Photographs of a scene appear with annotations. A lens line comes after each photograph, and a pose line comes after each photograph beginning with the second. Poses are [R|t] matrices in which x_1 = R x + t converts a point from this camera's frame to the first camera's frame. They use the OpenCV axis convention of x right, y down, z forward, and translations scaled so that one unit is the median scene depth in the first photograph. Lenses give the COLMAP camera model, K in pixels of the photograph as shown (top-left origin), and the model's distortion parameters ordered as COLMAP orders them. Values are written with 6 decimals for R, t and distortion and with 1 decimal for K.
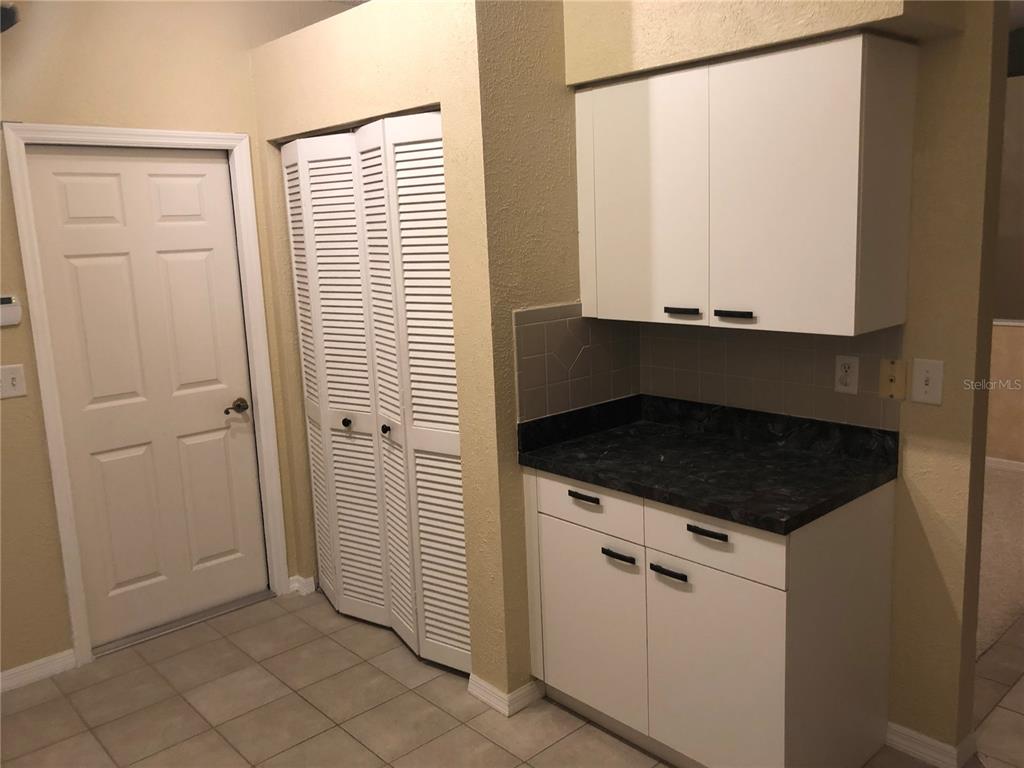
lens RADIAL K [[848.7, 0, 513.6], [0, 848.7, 385.2], [0, 0, 1]] dist [0.013907, 0.012283]
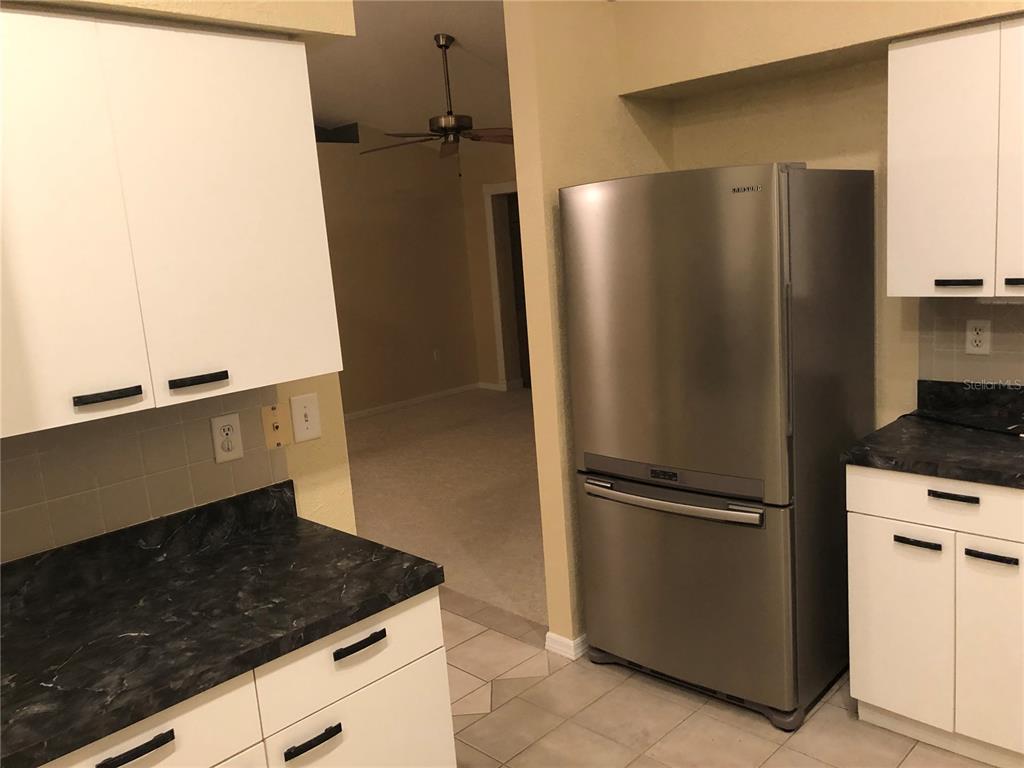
lens RADIAL K [[848.7, 0, 512.7], [0, 848.7, 380.3], [0, 0, 1]] dist [0.013907, 0.012283]
pose [[-0.066759, -0.122635, 0.990204, -0.454725], [0.261048, 0.955703, 0.135962, -0.108187], [-0.963015, 0.267568, -0.031788, 0.745243]]
